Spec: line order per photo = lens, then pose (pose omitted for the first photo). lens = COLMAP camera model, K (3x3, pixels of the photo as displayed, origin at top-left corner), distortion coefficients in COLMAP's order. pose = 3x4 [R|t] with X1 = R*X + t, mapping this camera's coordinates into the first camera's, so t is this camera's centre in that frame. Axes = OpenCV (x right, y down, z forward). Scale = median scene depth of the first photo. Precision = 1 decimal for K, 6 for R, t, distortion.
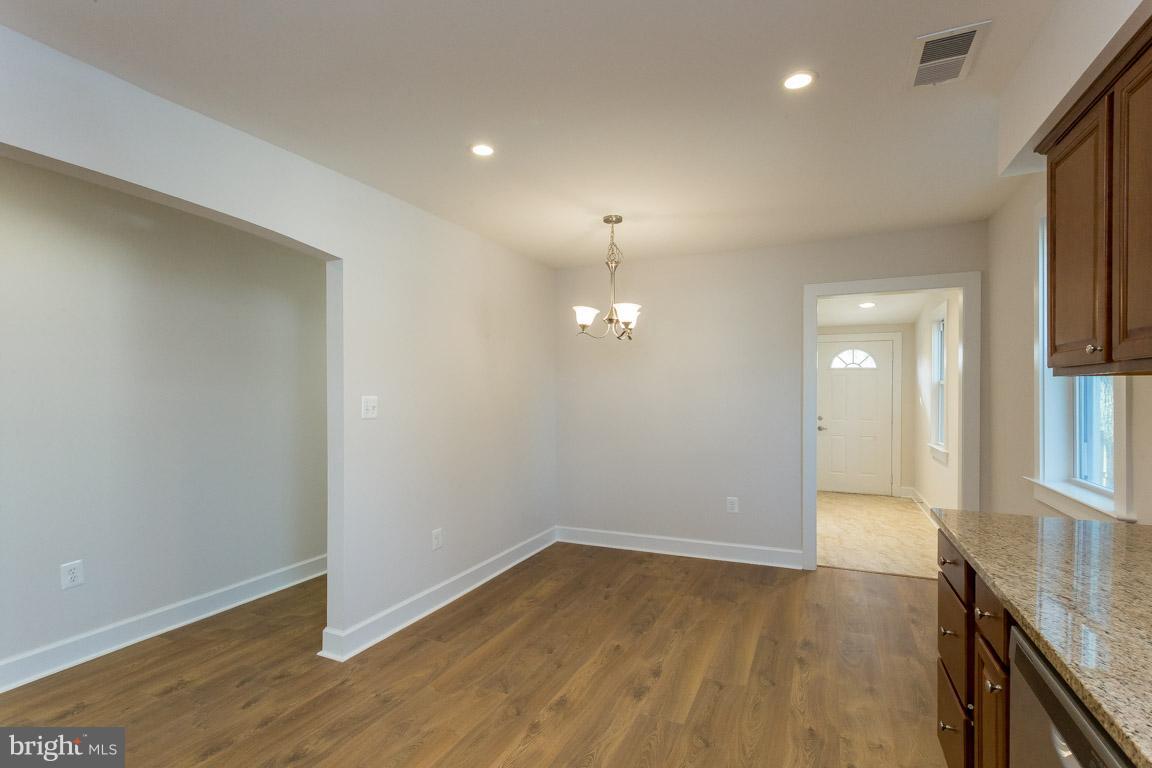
lens RADIAL K [[540.8, 0, 578.1], [0, 540.8, 393.5], [0, 0, 1]] dist [0.002373, 0.000317]
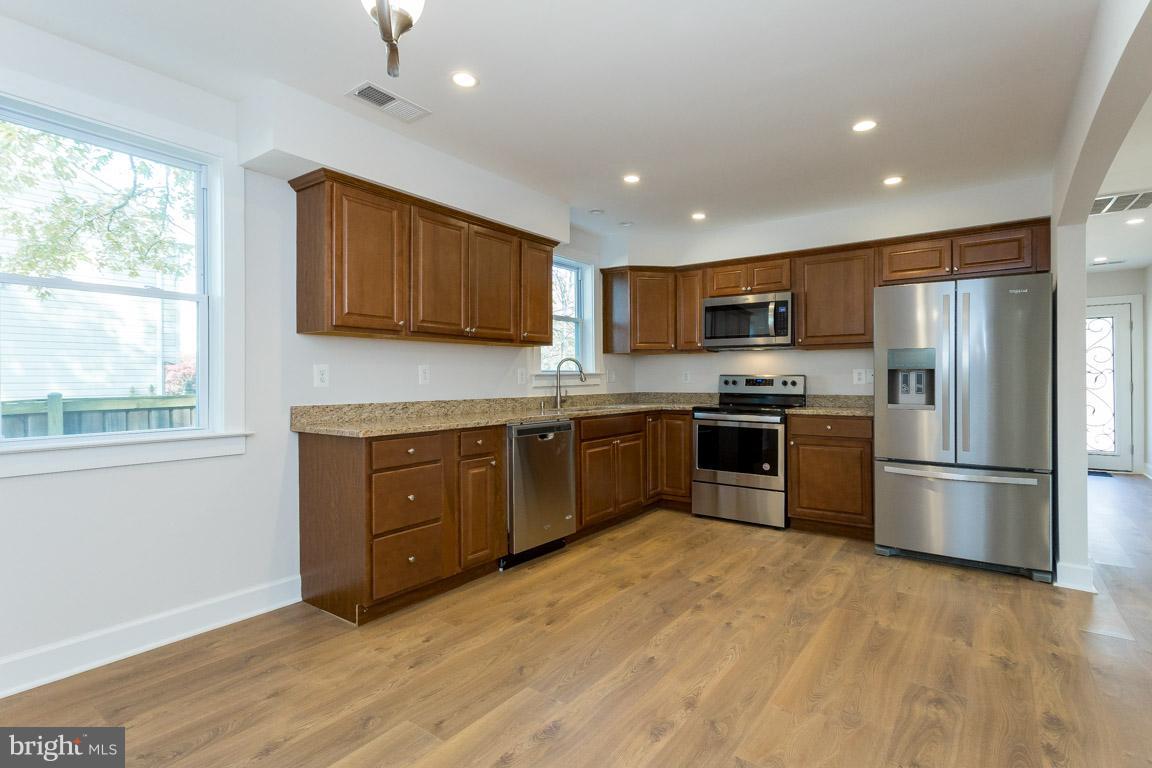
lens RADIAL K [[561.6, 0, 581.1], [0, 561.6, 376.2], [0, 0, 1]] dist [0.010444, 0.000490]
pose [[-0.978315, 0.003394, 0.207093, -0.091000], [0.002998, 0.999993, -0.002225, 0.074713], [-0.207099, -0.001556, -0.978319, 1.800844]]
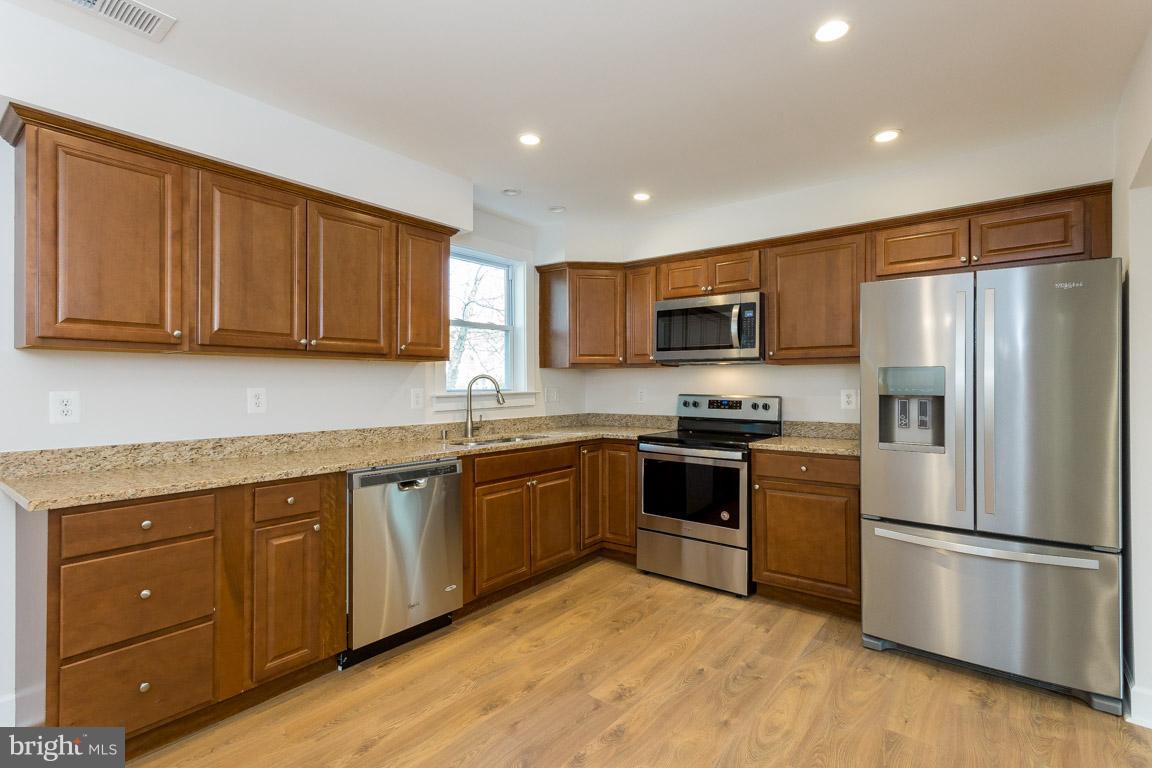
lens RADIAL K [[548.1, 0, 575.9], [0, 548.1, 379.7], [0, 0, 1]] dist [0.009462, 0.001042]
pose [[-0.969092, 0.002581, 0.246688, -0.276483], [0.001186, 0.999982, -0.005804, 0.030255], [-0.246698, -0.005332, -0.969078, 1.333166]]
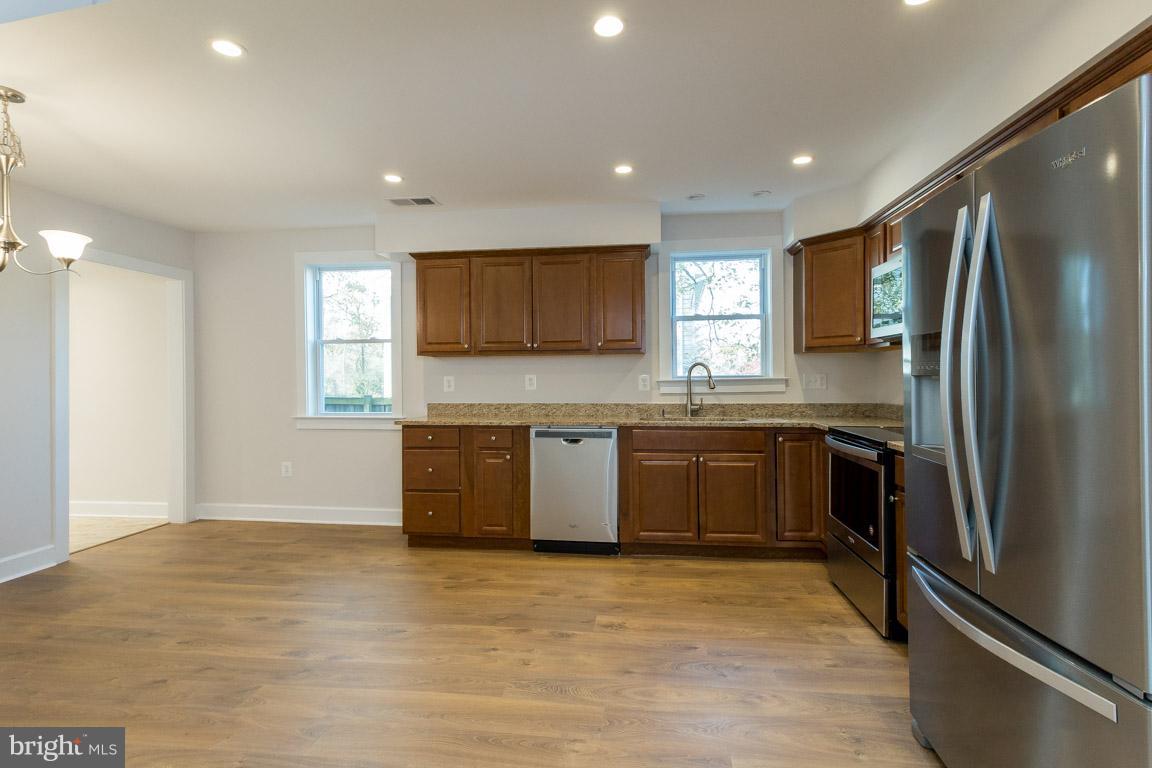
lens RADIAL K [[548.1, 0, 575.9], [0, 548.1, 379.7], [0, 0, 1]] dist [0.009462, 0.001042]
pose [[-0.287743, 0.001140, 0.957707, -1.186630], [0.008234, 0.999965, 0.001284, 0.055941], [-0.957672, 0.008255, -0.287743, 0.785986]]
